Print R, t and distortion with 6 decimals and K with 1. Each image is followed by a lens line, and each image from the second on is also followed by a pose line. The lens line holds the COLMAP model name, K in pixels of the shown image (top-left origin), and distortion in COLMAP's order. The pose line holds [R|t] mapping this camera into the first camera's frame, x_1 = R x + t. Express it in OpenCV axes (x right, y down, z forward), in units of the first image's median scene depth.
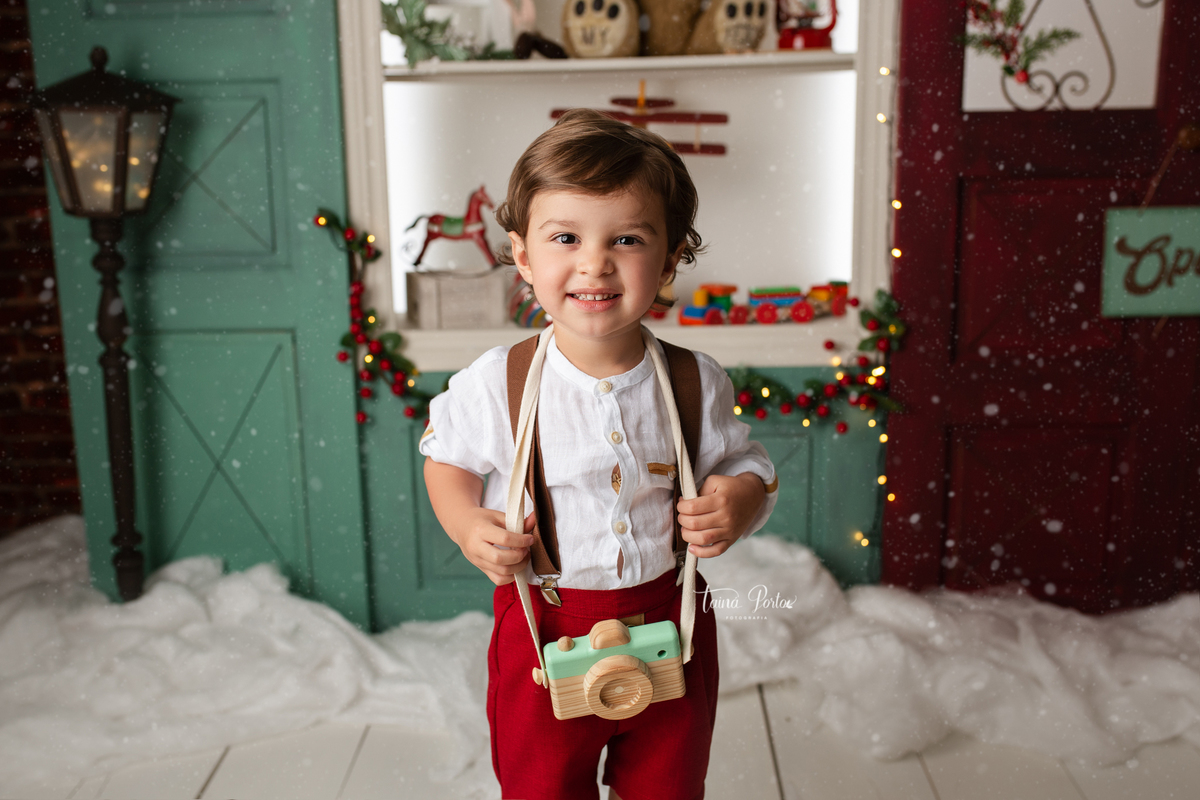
lens RADIAL K [[1234.0, 0, 575.5], [0, 1234.0, 384.7], [0, 0, 1]] dist [-0.070039, 0.085228]
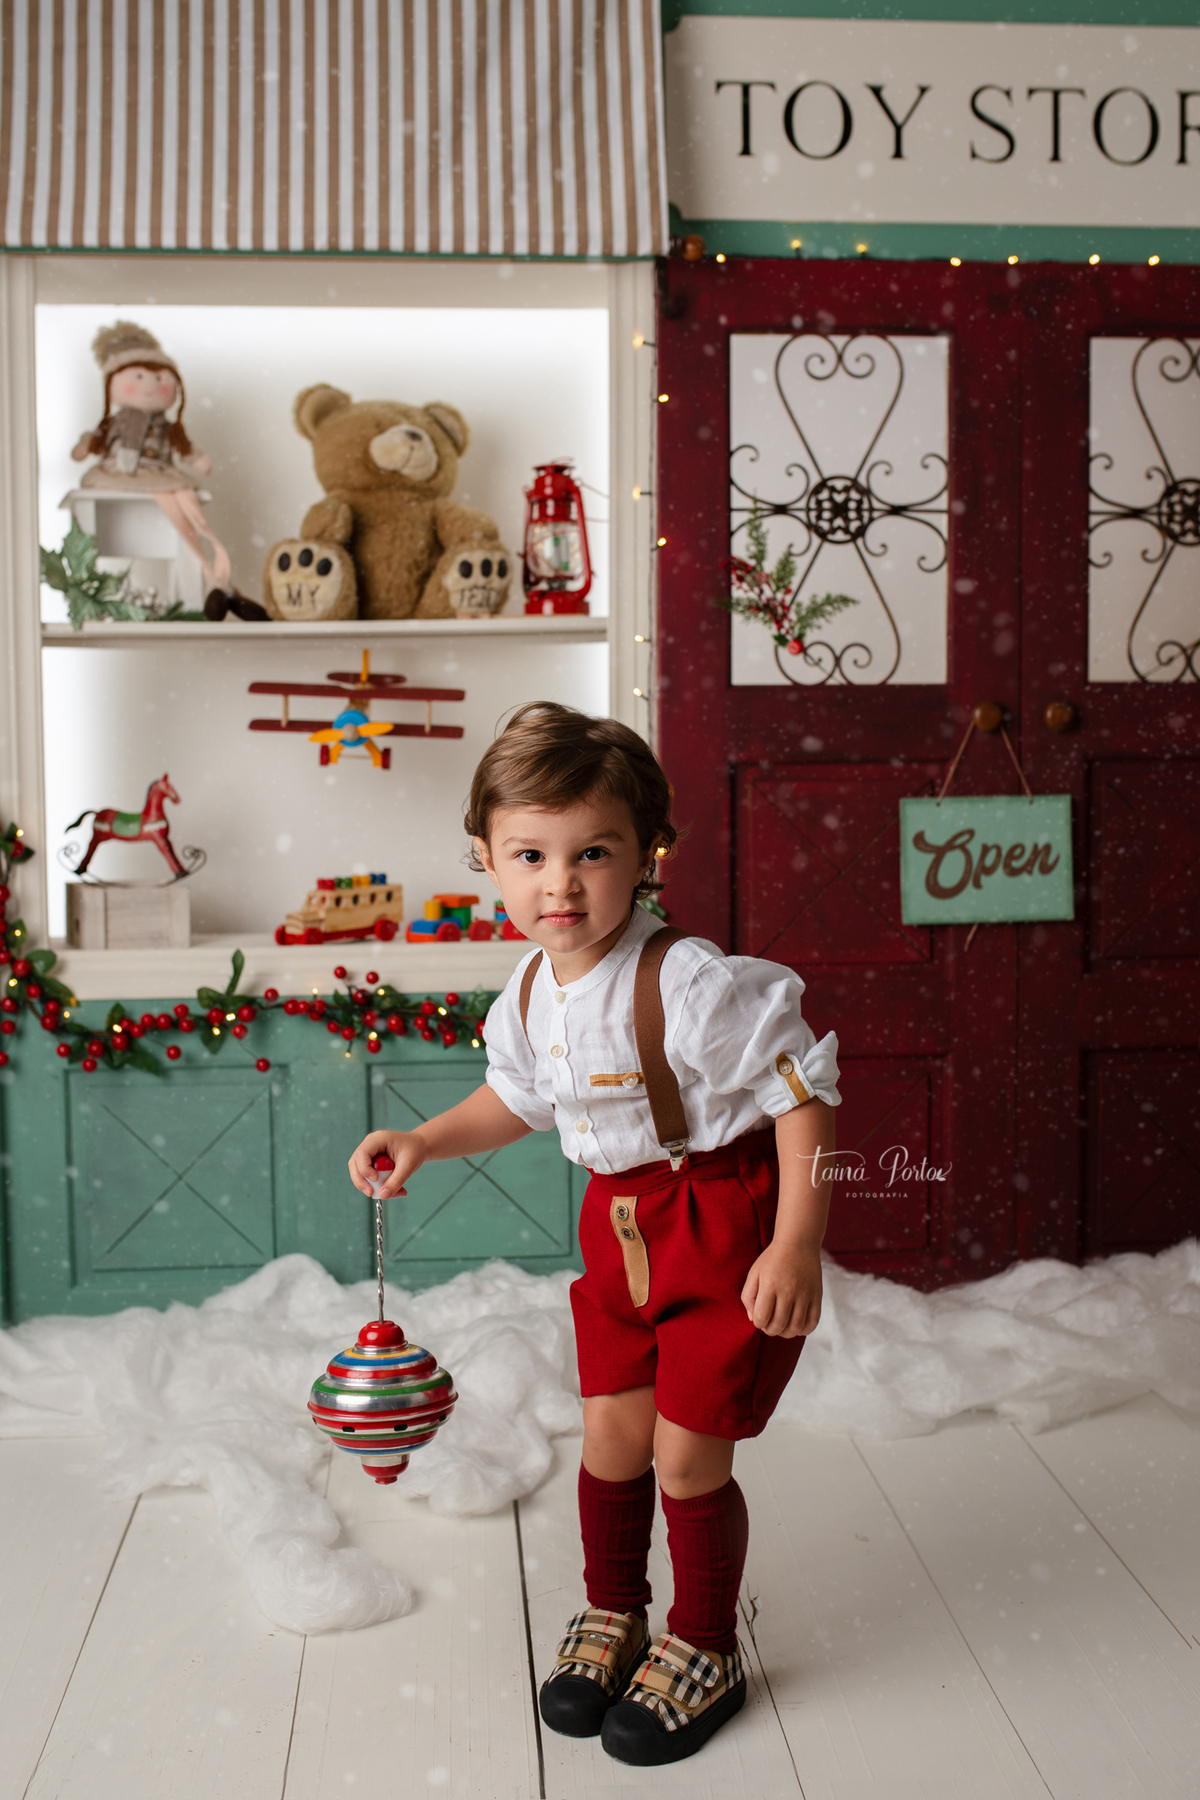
lens RADIAL K [[1817.7, 0, 595.7], [0, 1817.7, 830.3], [0, 0, 1]] dist [-0.068344, 0.088231]
pose [[0.990972, 0.004147, 0.134008, 0.048844], [0.017994, 0.986364, -0.163592, 0.079642], [-0.132859, 0.164526, 0.977384, -0.207757]]
